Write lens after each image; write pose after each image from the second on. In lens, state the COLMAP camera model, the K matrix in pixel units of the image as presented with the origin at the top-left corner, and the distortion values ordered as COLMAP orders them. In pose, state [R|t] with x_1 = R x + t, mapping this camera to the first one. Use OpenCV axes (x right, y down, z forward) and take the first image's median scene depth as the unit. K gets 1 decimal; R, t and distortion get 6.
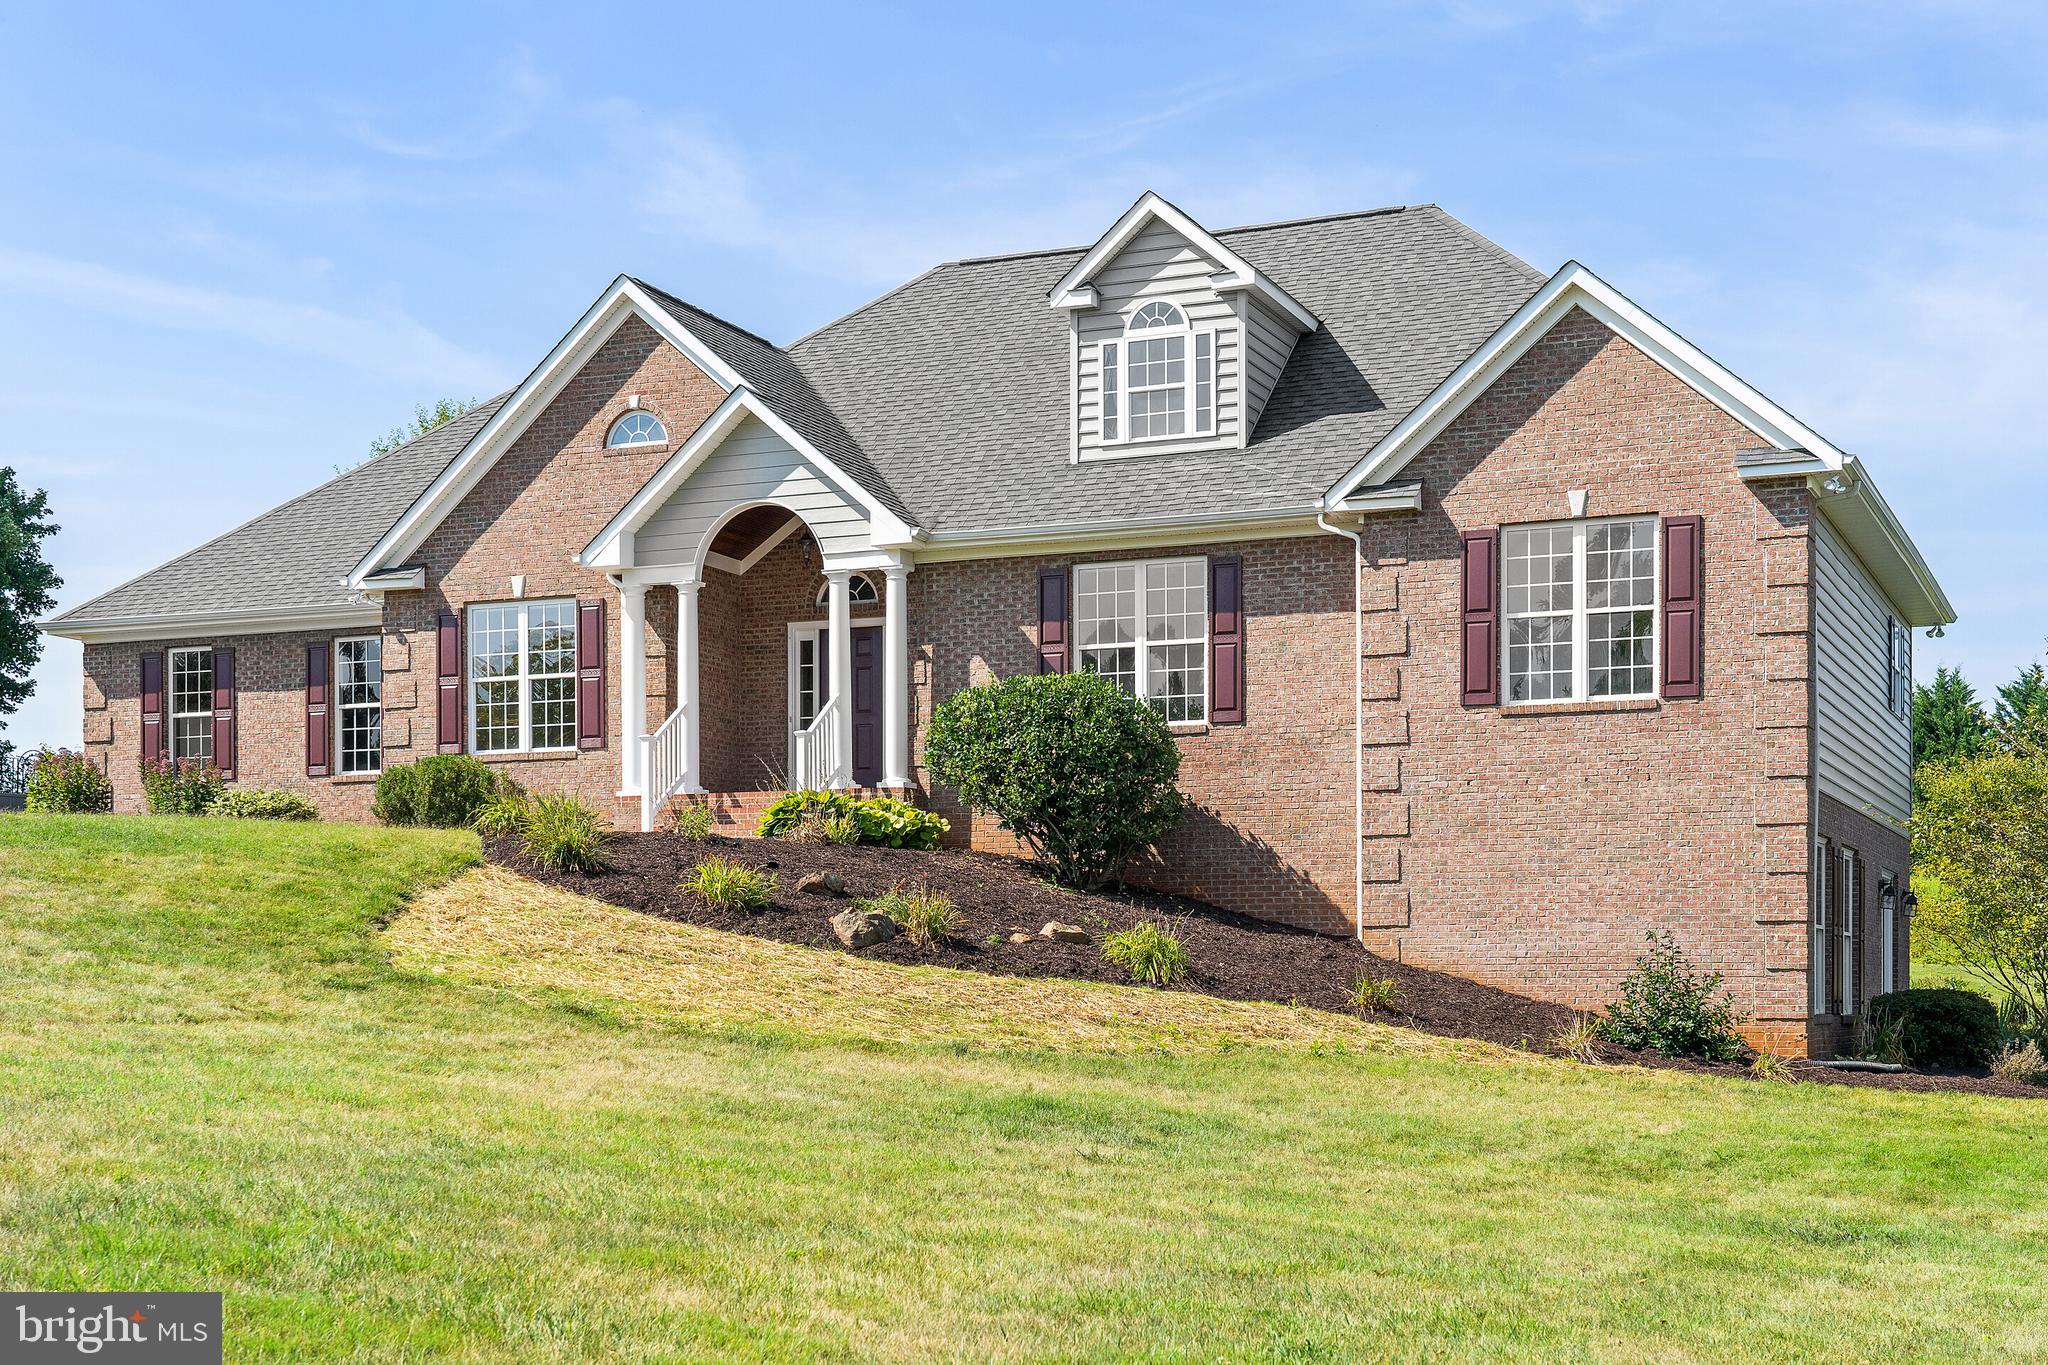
lens RADIAL K [[2649.7, 0, 1027.4], [0, 2649.7, 986.7], [0, 0, 1]] dist [0.039723, 0.054059]
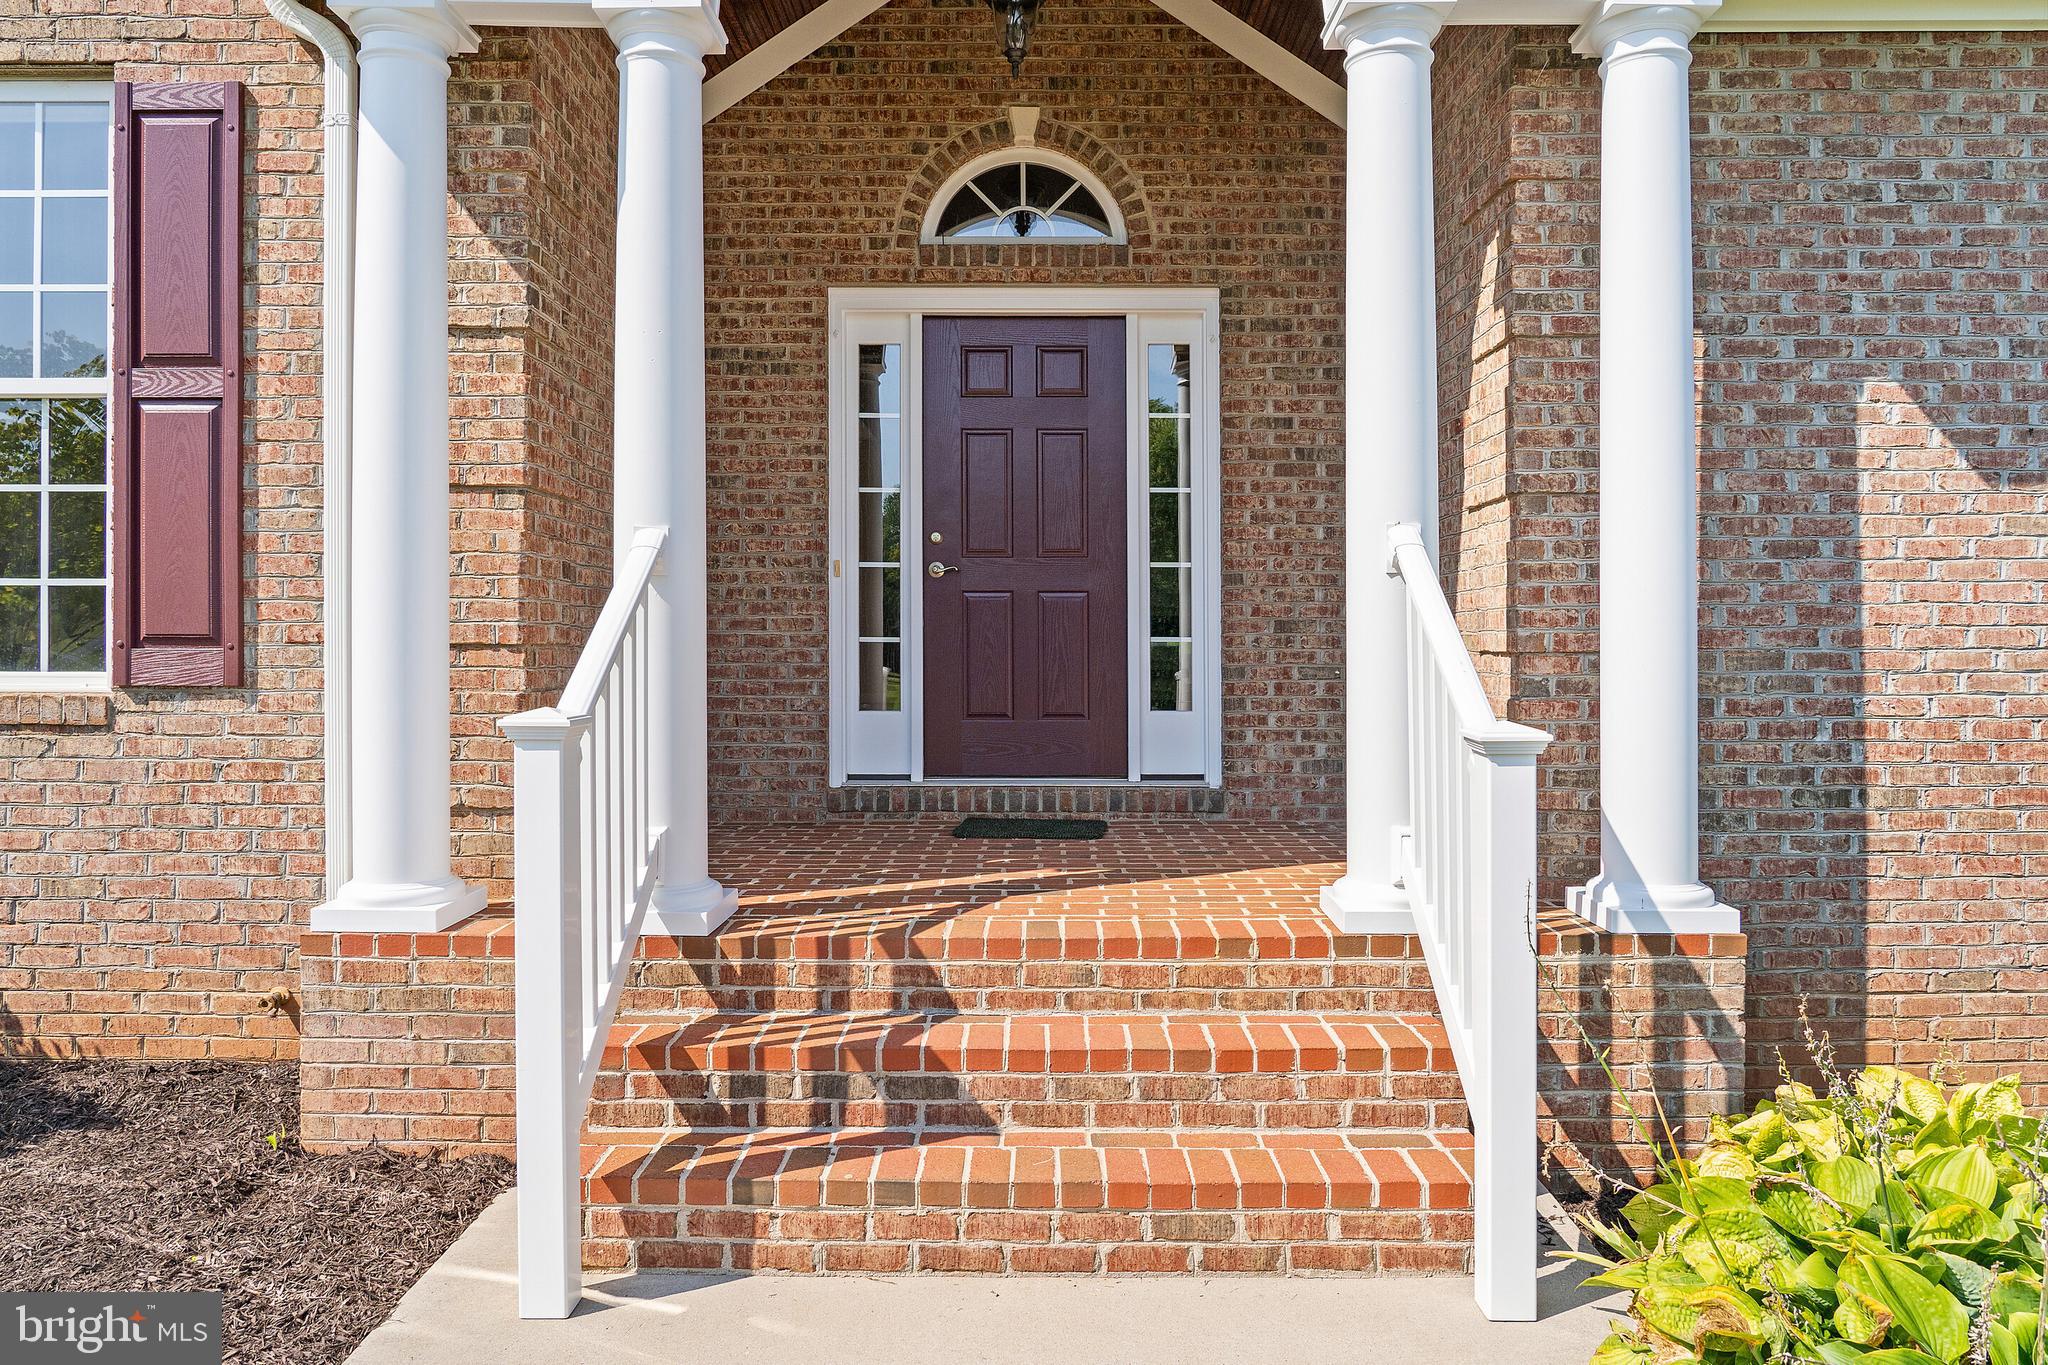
lens RADIAL K [[1373.0, 0, 998.3], [0, 1373.0, 637.8], [0, 0, 1]] dist [-0.038552, 0.021232]
pose [[0.927195, 0.005377, 0.374542, -0.149678], [-0.004333, 0.999984, -0.003630, -0.100129], [-0.374555, 0.001743, 0.927203, 0.906659]]
